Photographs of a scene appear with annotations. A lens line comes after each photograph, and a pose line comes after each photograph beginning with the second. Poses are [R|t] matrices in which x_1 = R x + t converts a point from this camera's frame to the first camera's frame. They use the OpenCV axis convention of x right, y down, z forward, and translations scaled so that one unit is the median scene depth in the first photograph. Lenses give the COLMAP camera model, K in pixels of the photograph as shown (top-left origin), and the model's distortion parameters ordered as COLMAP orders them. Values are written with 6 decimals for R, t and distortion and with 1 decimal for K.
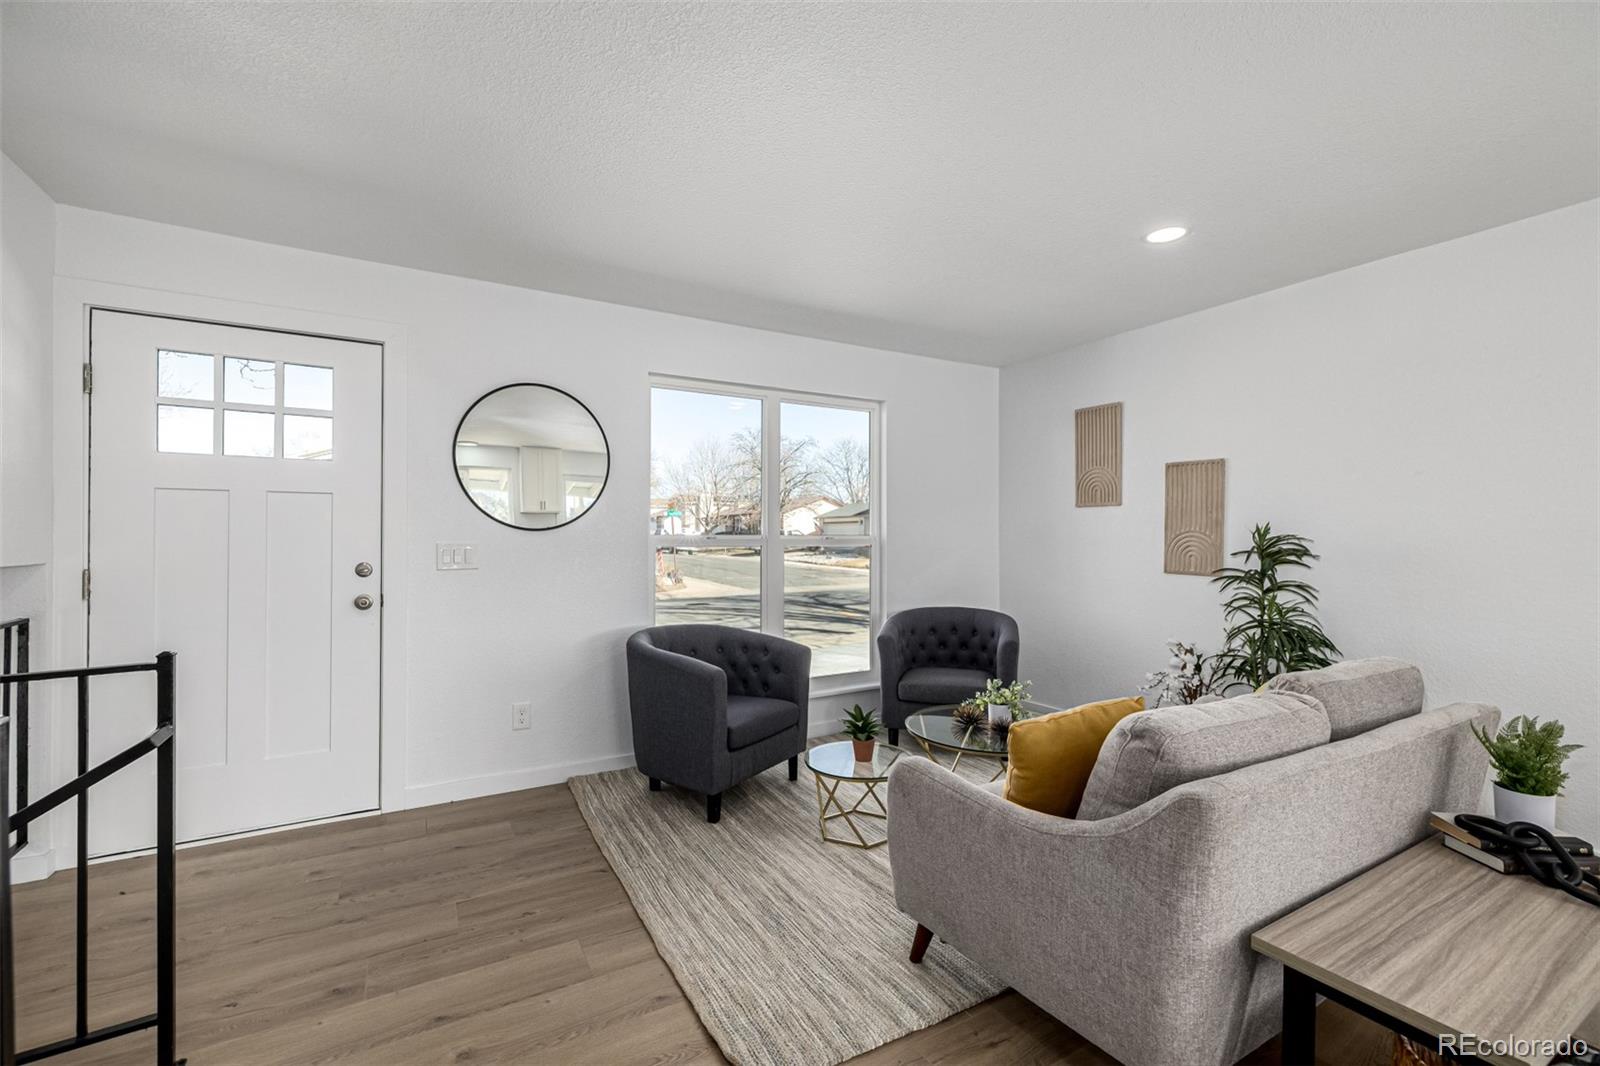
lens RADIAL K [[687.6, 0, 810.7], [0, 687.6, 527.6], [0, 0, 1]] dist [0.001067, 0.000078]
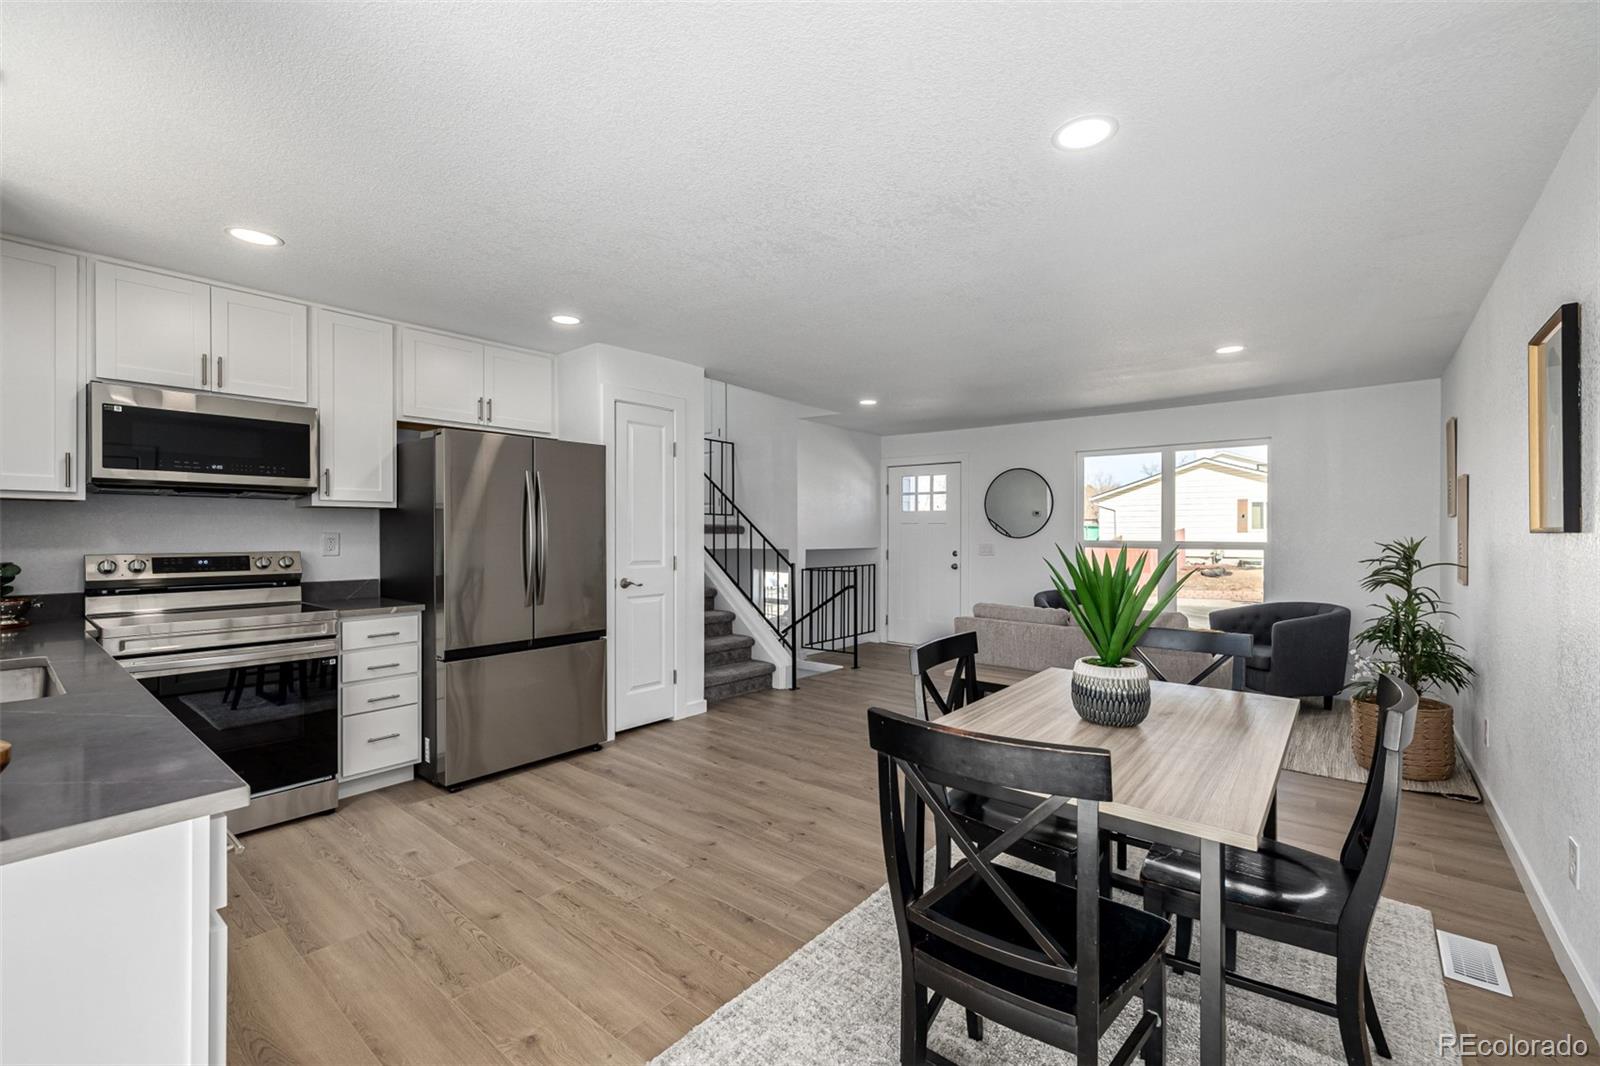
lens RADIAL K [[687.6, 0, 804.6], [0, 687.6, 534.9], [0, 0, 1]] dist [0.001067, 0.000078]
pose [[0.353884, -0.001068, -0.935289, 1.538295], [0.011677, 0.999926, 0.003276, -0.020225], [0.935216, -0.012081, 0.353871, -0.410266]]
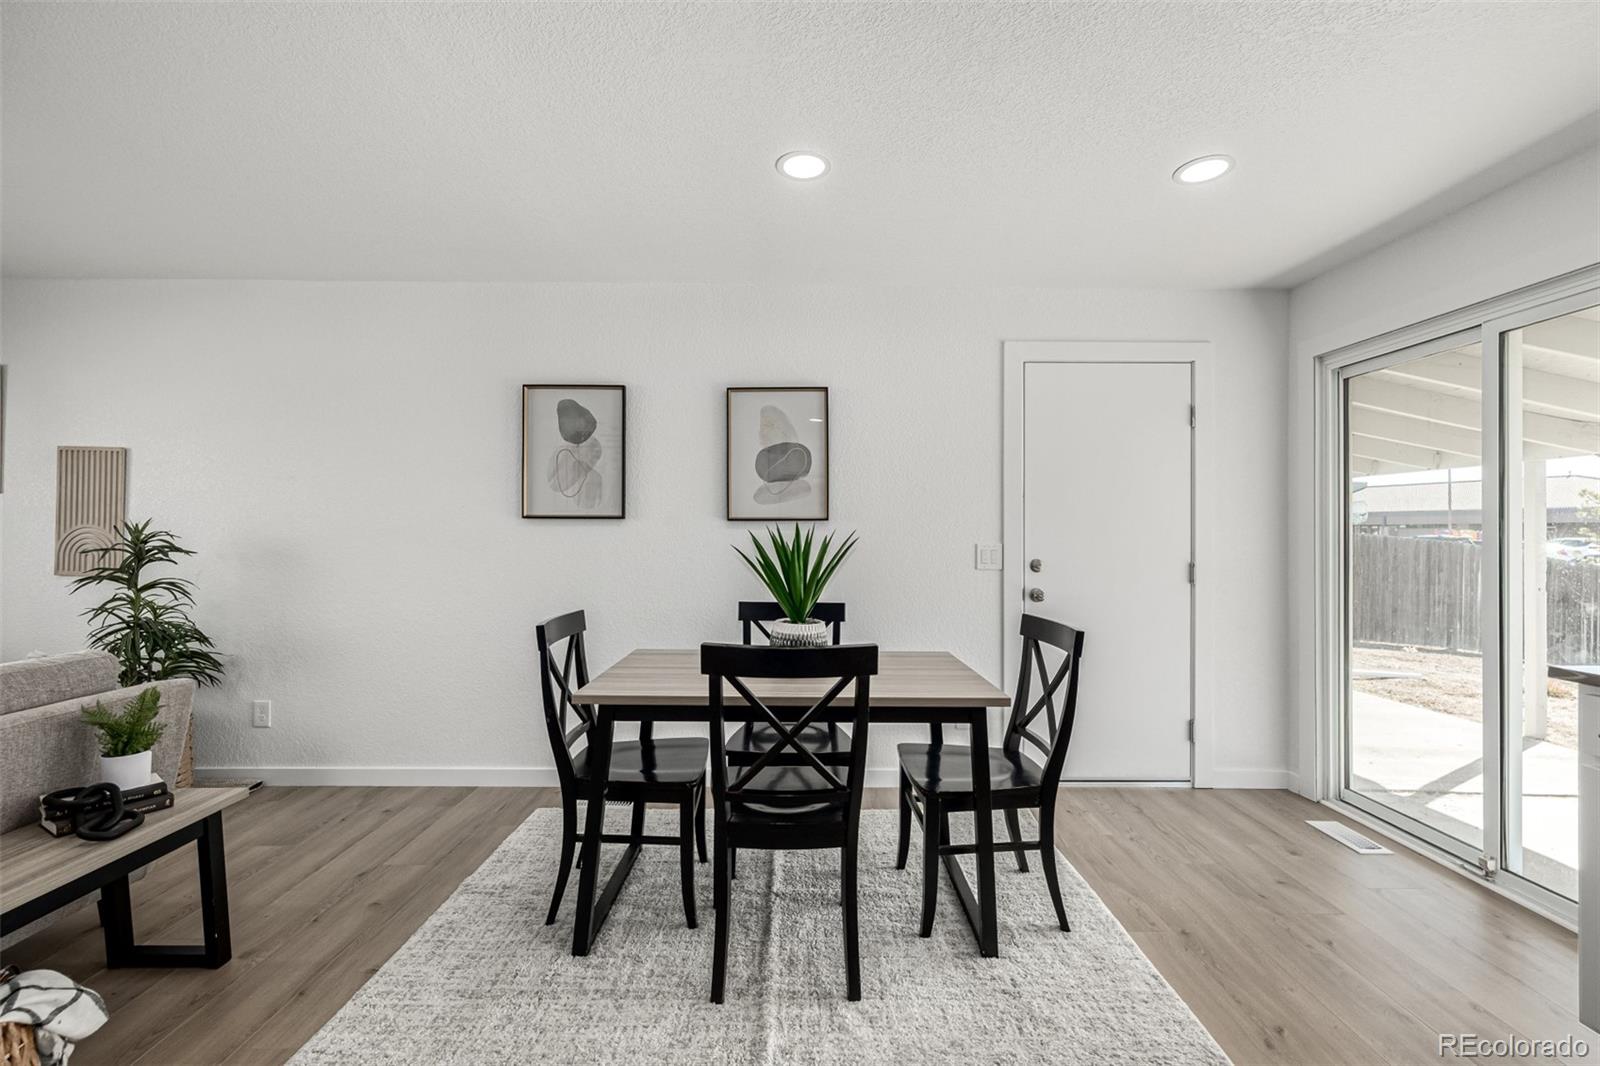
lens RADIAL K [[687.6, 0, 798.9], [0, 687.6, 523.8], [0, 0, 1]] dist [0.001067, 0.000078]
pose [[0.499492, 0.006309, 0.866296, 0.310527], [-0.010186, 0.999947, -0.001410, -0.008475], [-0.866259, -0.008120, 0.499530, -0.292720]]
